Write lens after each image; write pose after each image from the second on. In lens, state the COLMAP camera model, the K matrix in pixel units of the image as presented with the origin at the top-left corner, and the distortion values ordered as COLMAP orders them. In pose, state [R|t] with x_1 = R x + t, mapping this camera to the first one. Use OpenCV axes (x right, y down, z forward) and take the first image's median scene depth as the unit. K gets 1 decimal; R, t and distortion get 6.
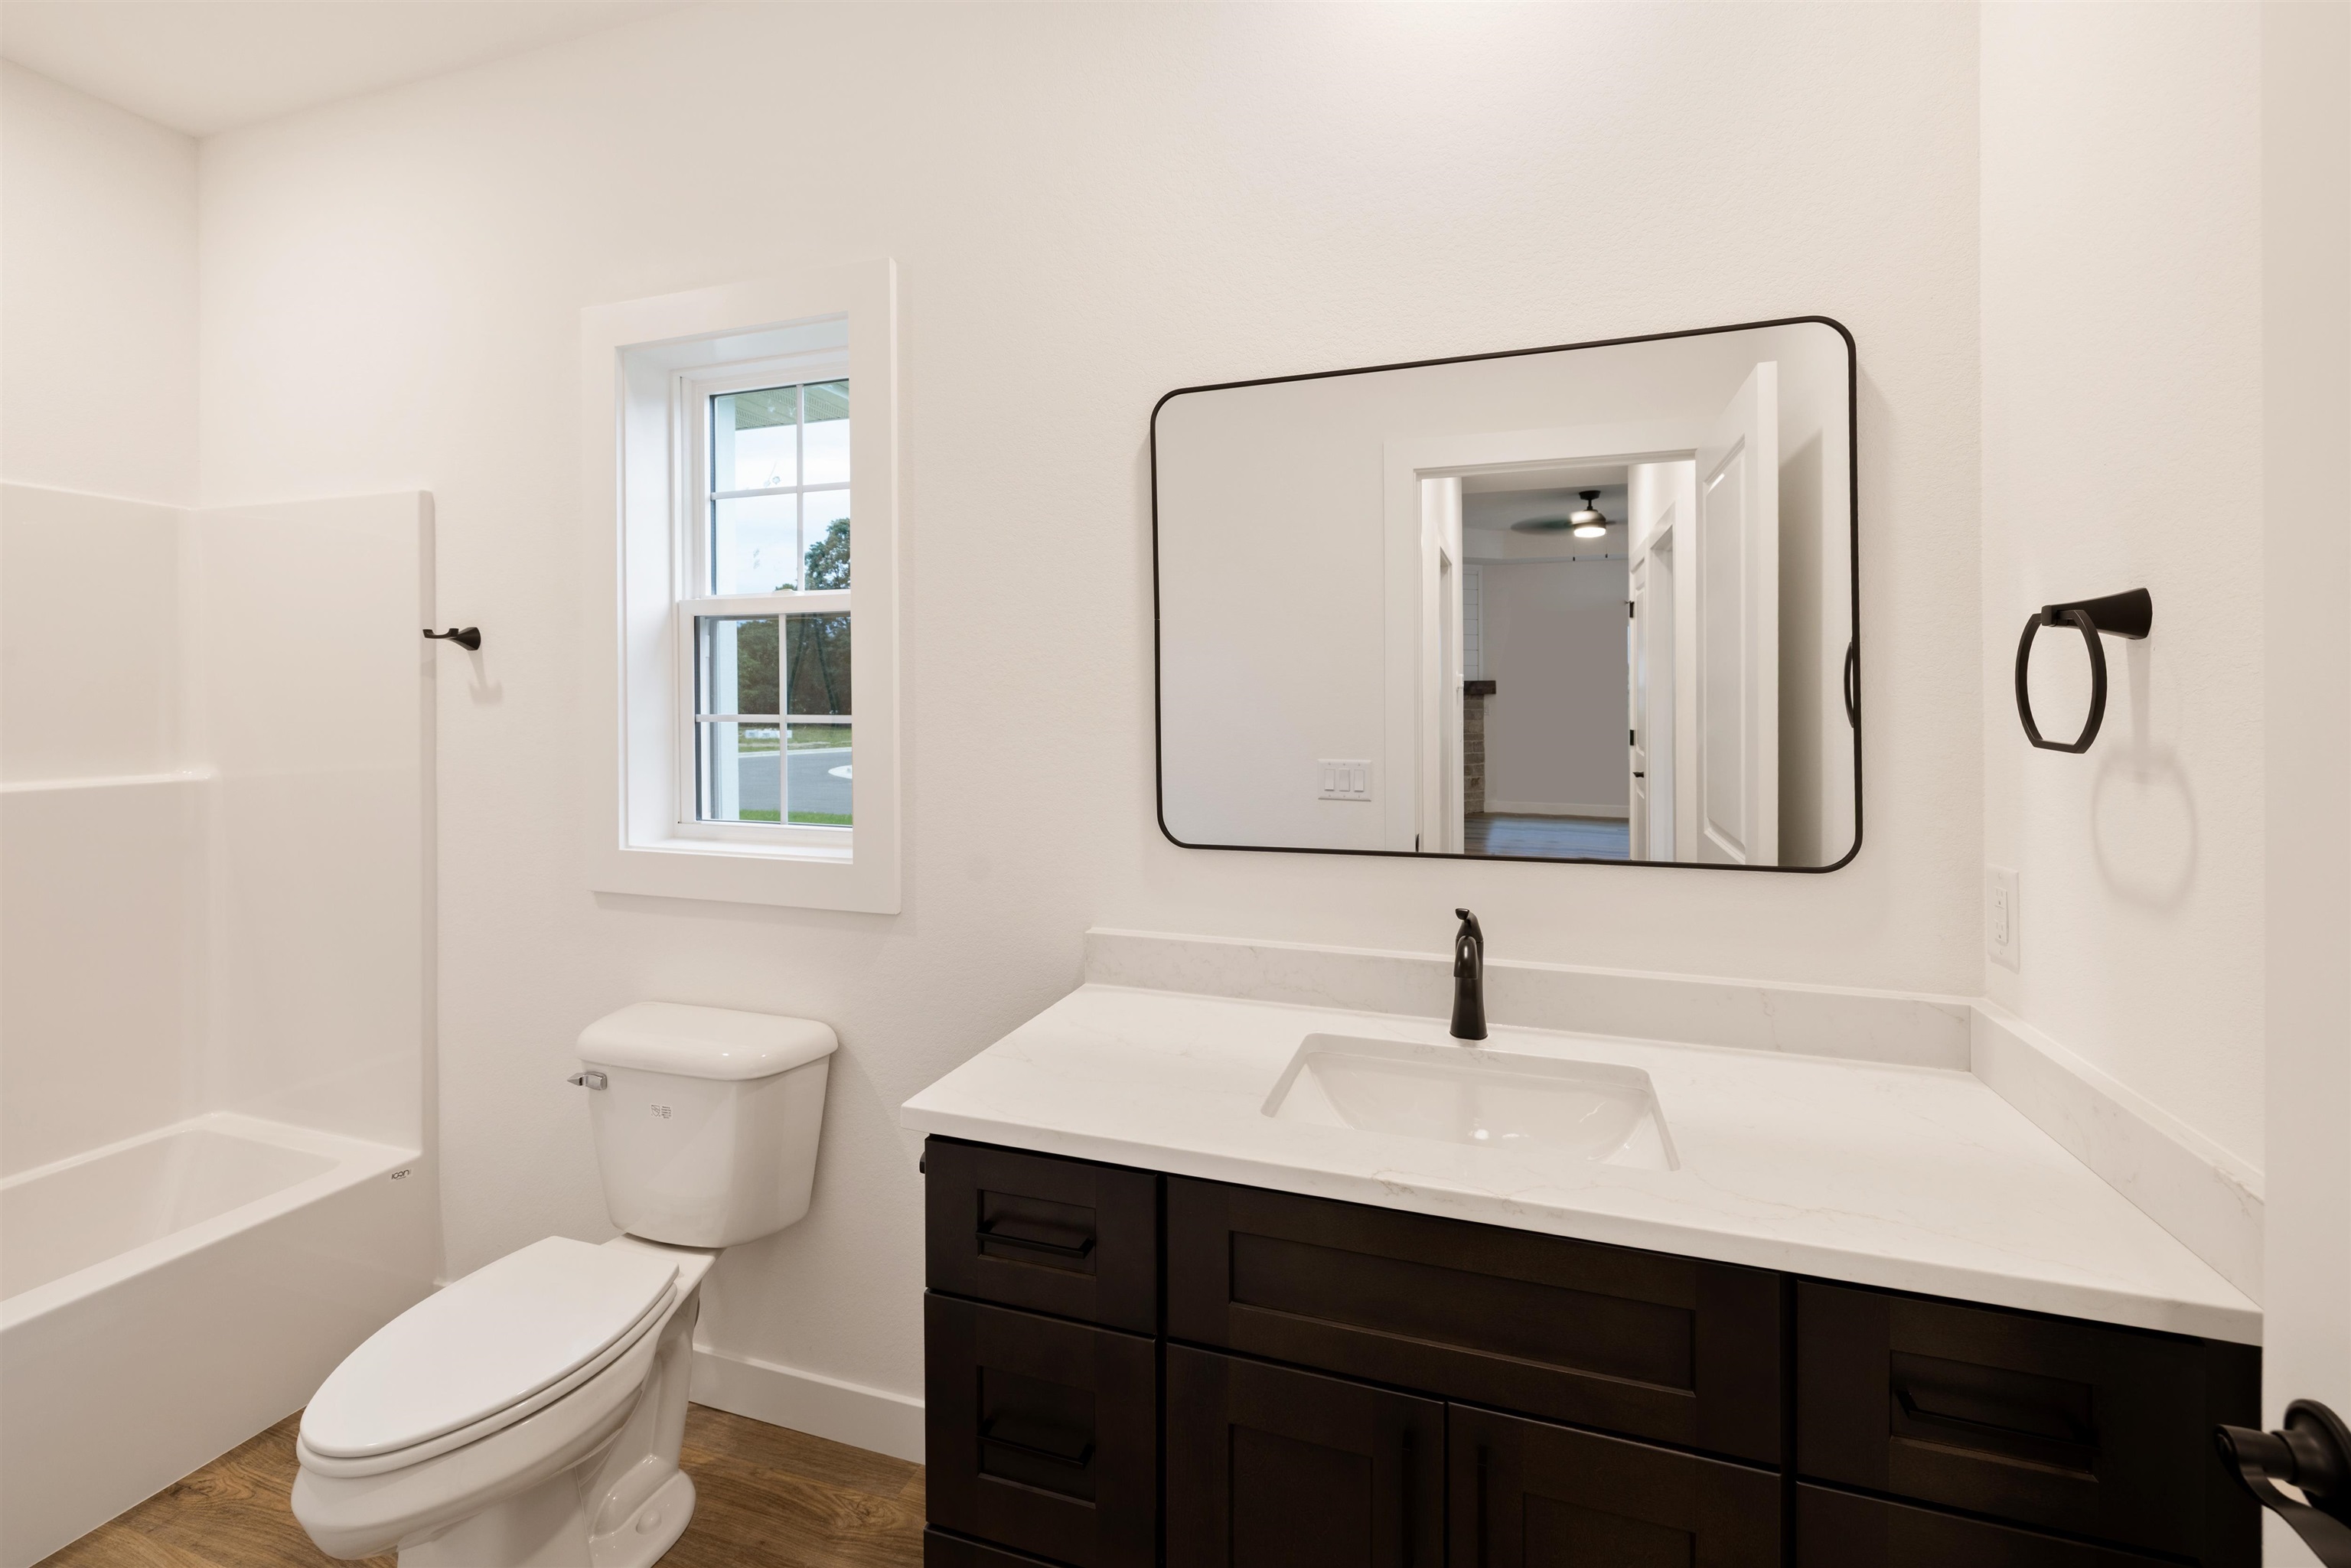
lens RADIAL K [[1015.9, 0, 1178.3], [0, 1015.9, 712.5], [0, 0, 1]] dist [-0.003331, 0.000126]
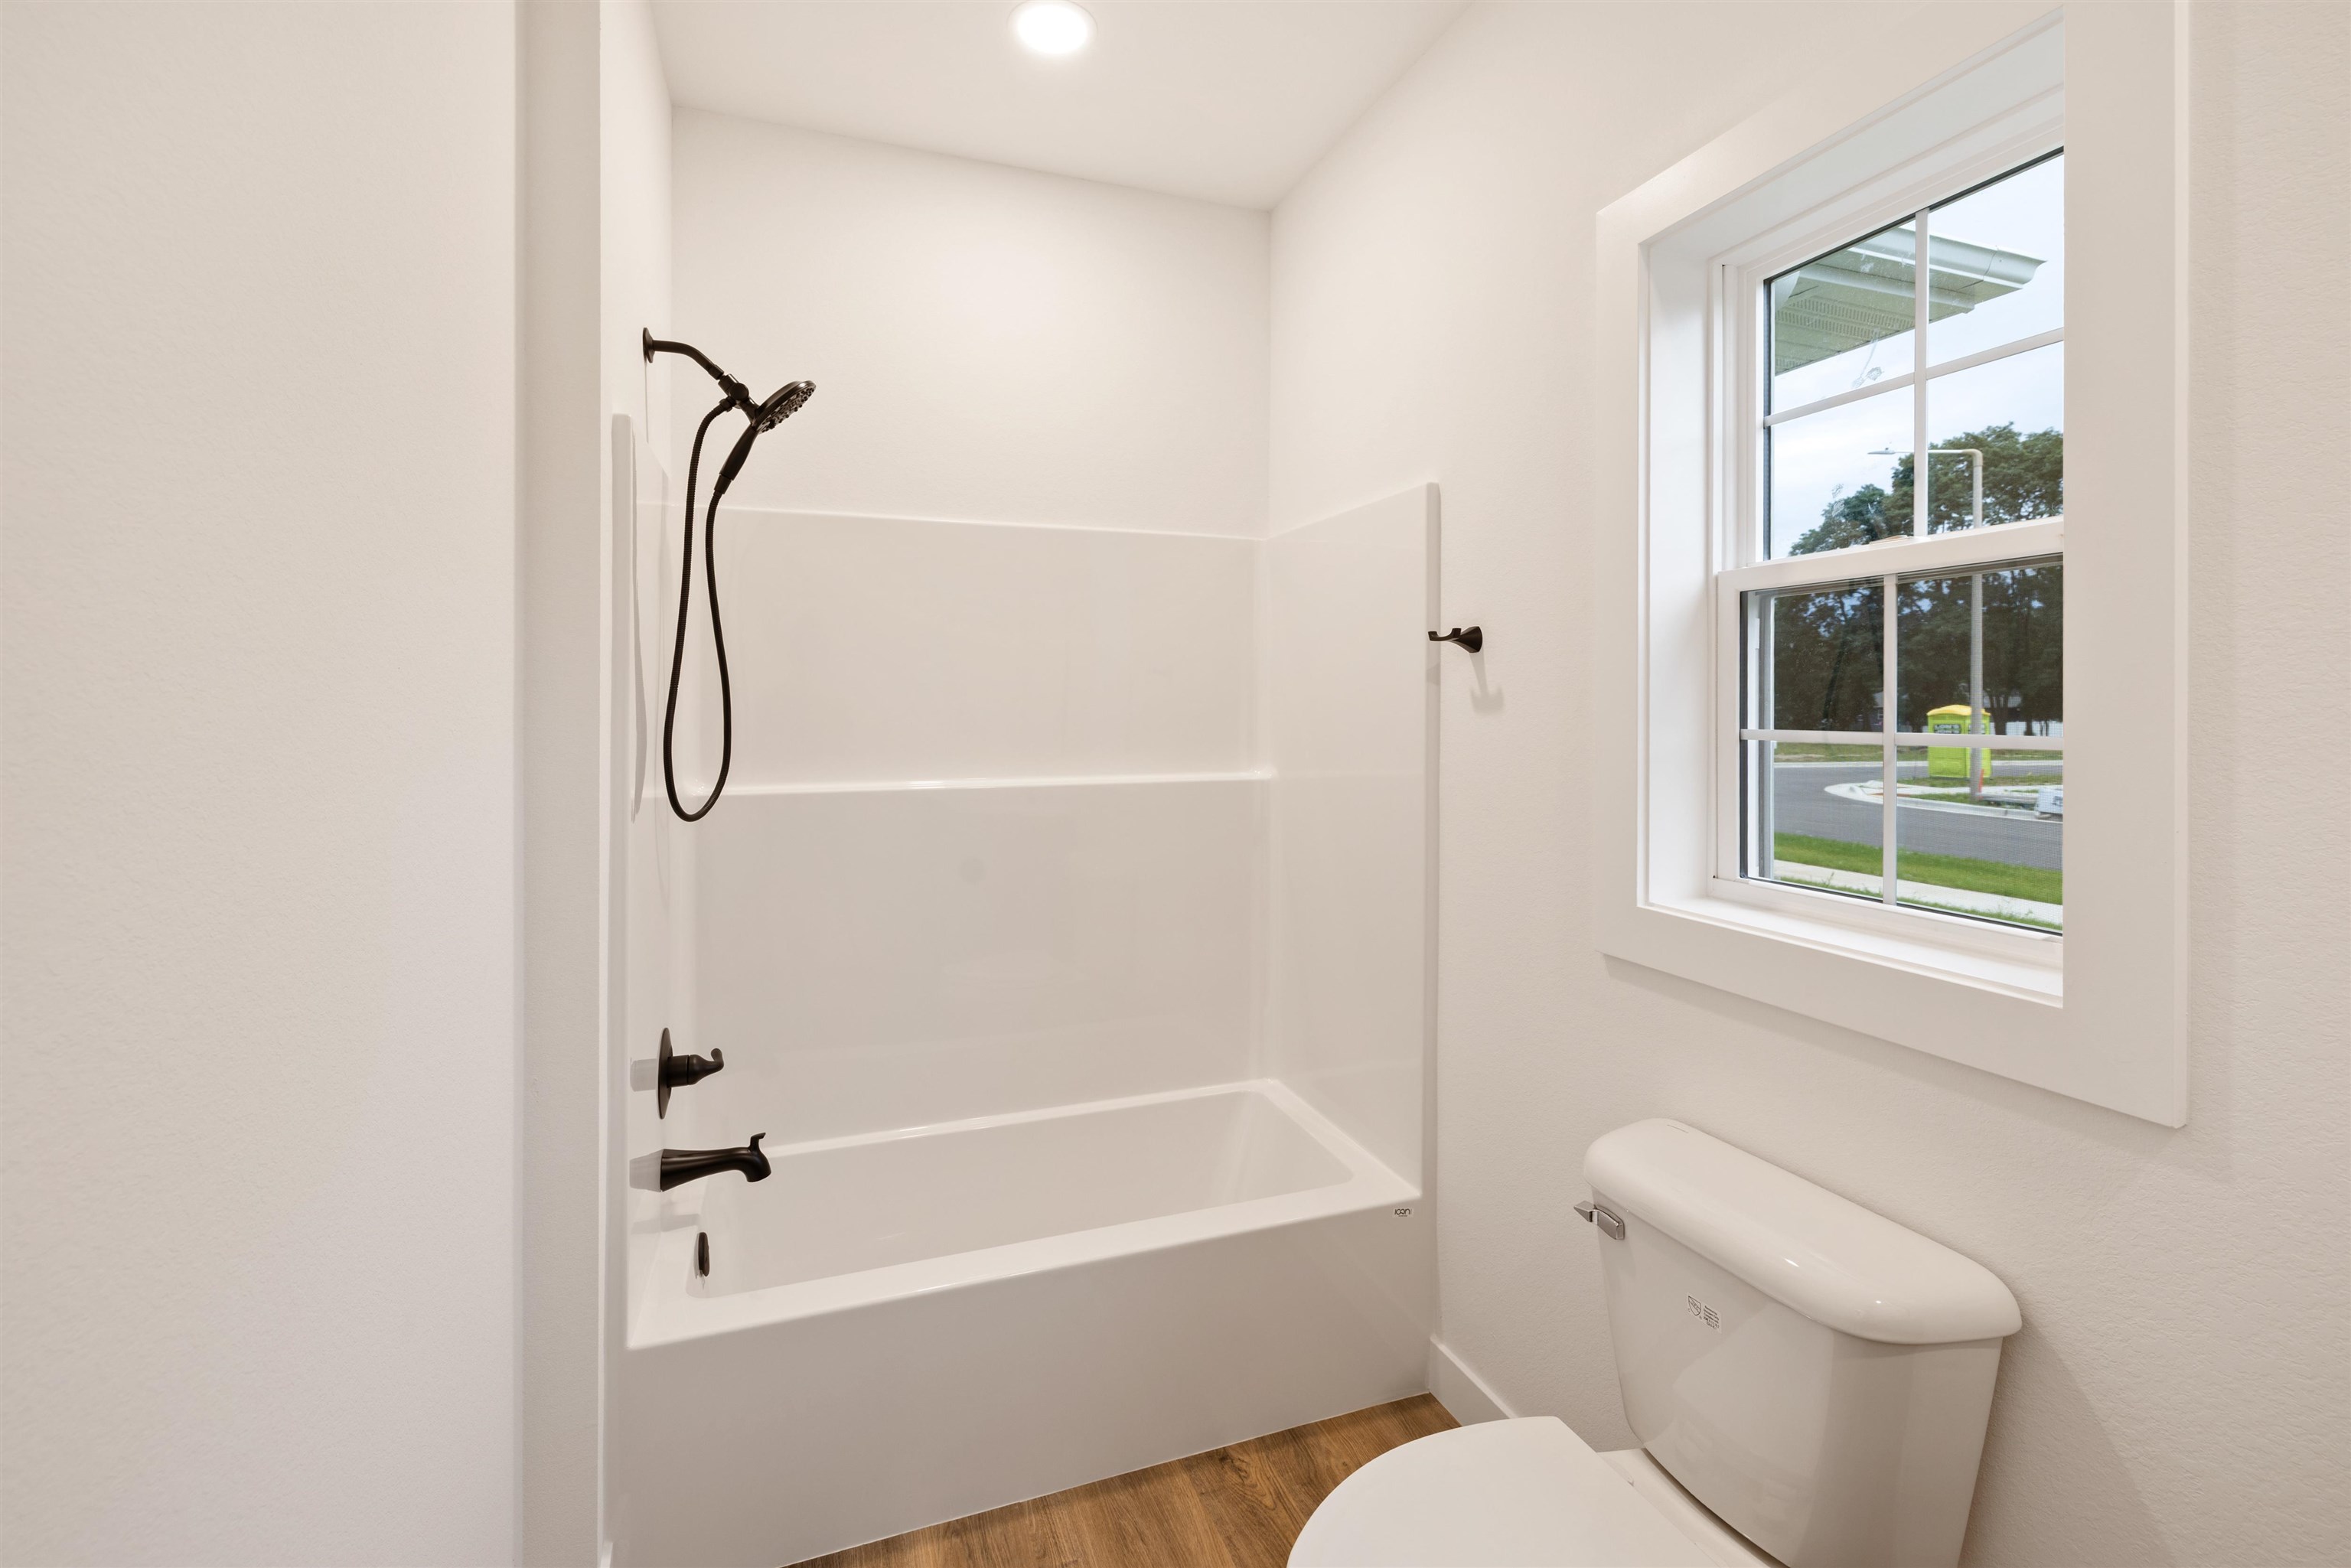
lens RADIAL K [[1015.9, 0, 1178.7], [0, 1015.9, 715.7], [0, 0, 1]] dist [-0.003331, 0.000126]
pose [[0.628108, 0.007367, -0.778091, -0.168084], [-0.010268, 0.999947, 0.001179, -0.004591], [0.778058, 0.007249, 0.628150, 0.243291]]
